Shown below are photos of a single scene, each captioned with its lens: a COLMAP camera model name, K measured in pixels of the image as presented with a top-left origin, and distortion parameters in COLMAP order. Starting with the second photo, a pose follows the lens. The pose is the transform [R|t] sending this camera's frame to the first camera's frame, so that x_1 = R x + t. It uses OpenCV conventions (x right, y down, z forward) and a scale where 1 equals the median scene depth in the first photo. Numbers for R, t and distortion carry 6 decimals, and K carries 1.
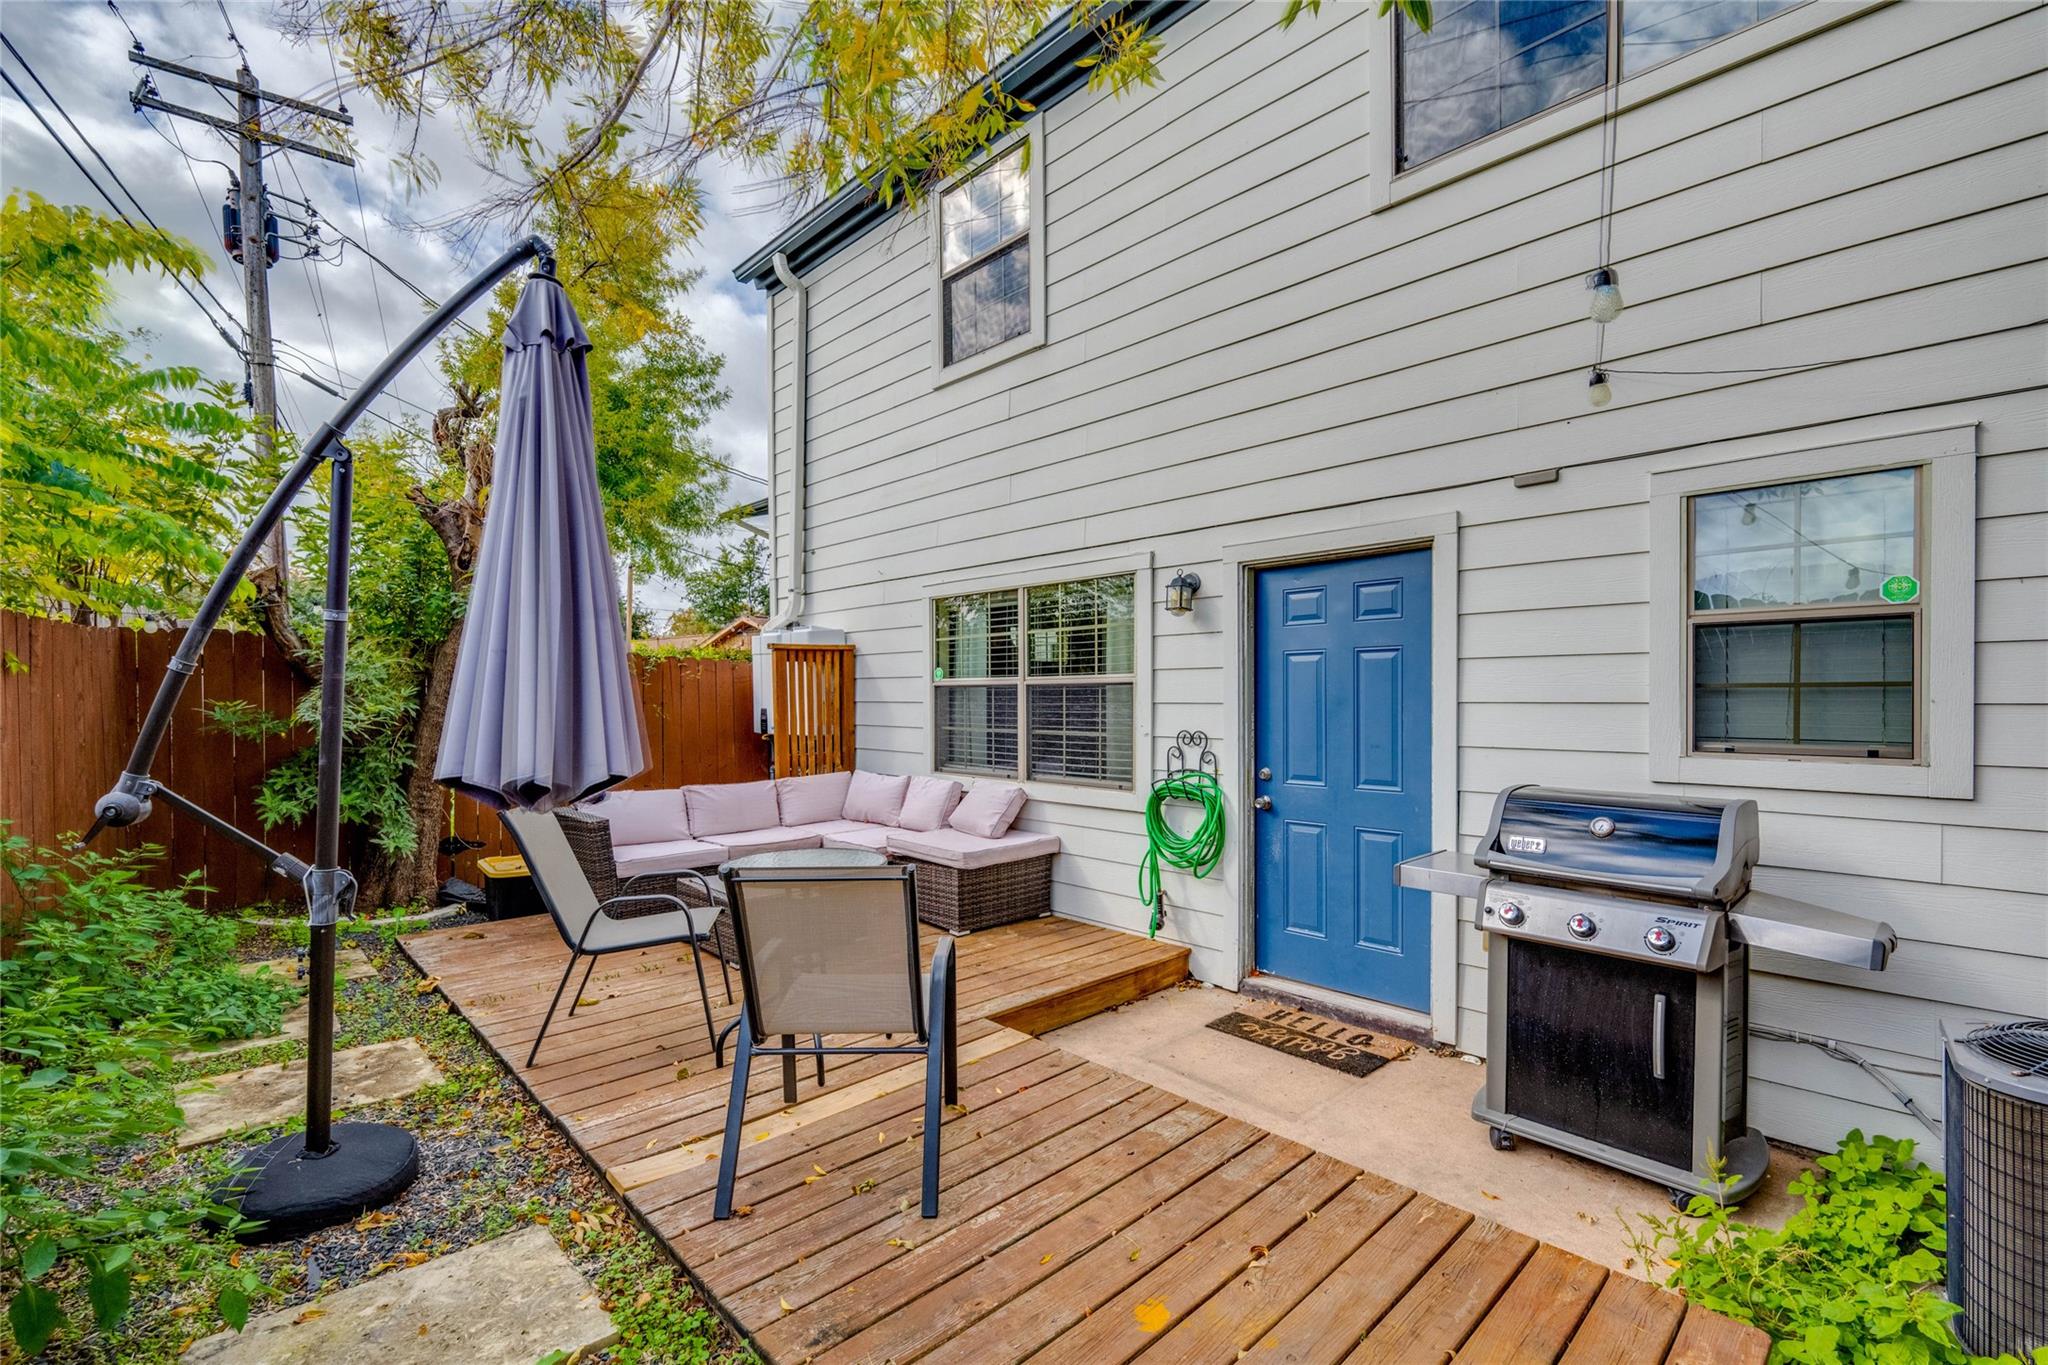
lens RADIAL K [[896.1, 0, 1022.9], [0, 896.1, 695.7], [0, 0, 1]] dist [-0.001627, -0.000518]
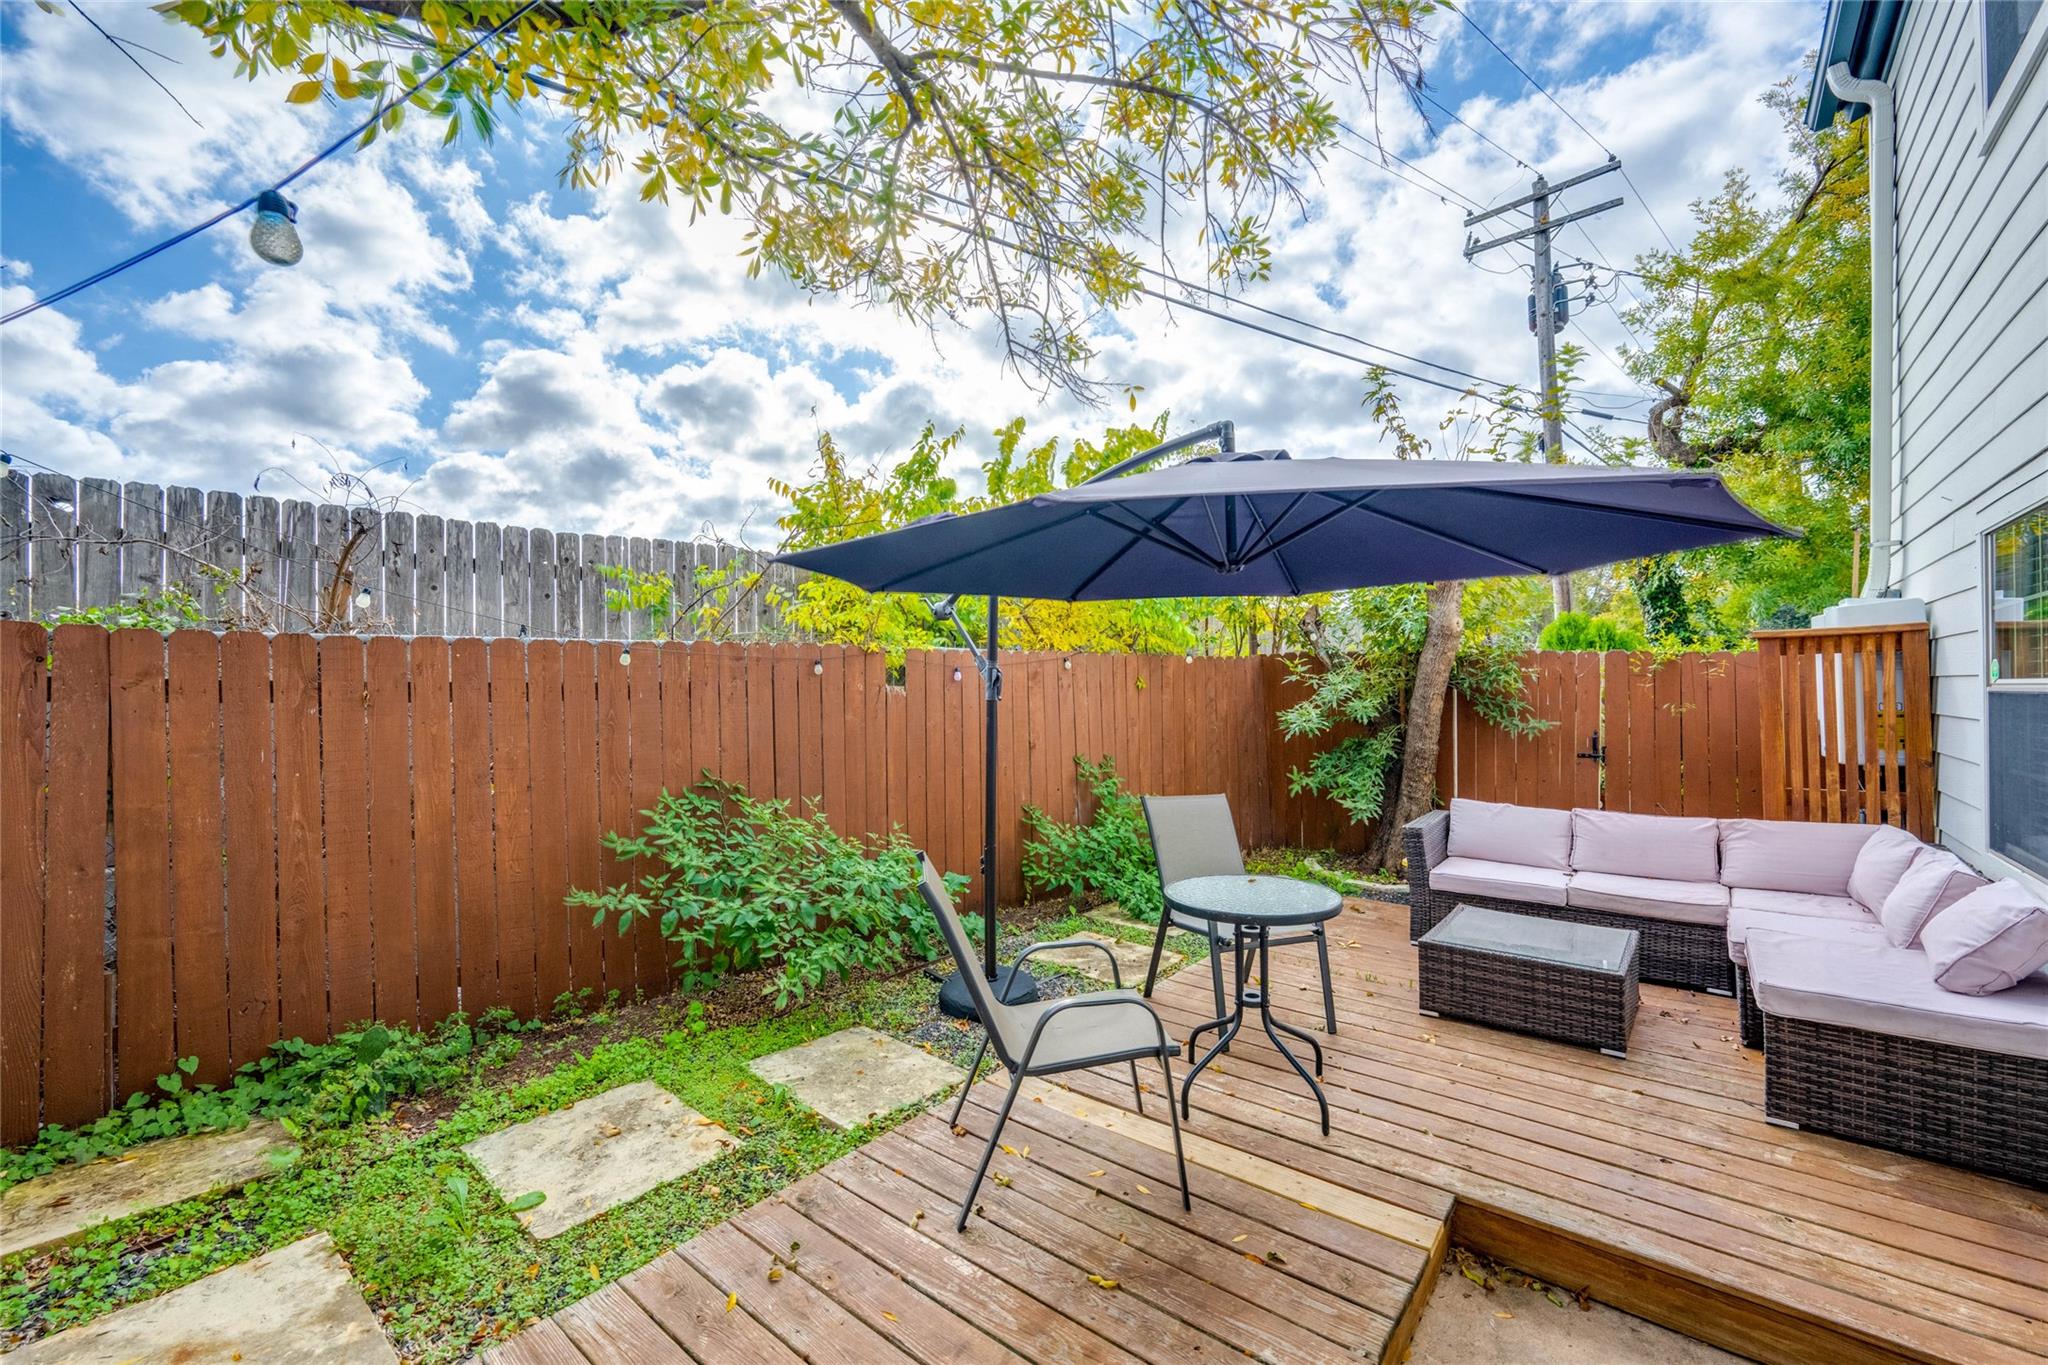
lens RADIAL K [[818.7, 0, 1022.8], [0, 818.7, 681.3], [0, 0, 1]] dist [-0.001592, 0.000087]
pose [[0.120179, -0.011213, -0.992689, 0.276783], [0.006868, 0.999922, -0.010464, -0.013888], [0.992728, -0.005561, 0.120247, 0.310666]]
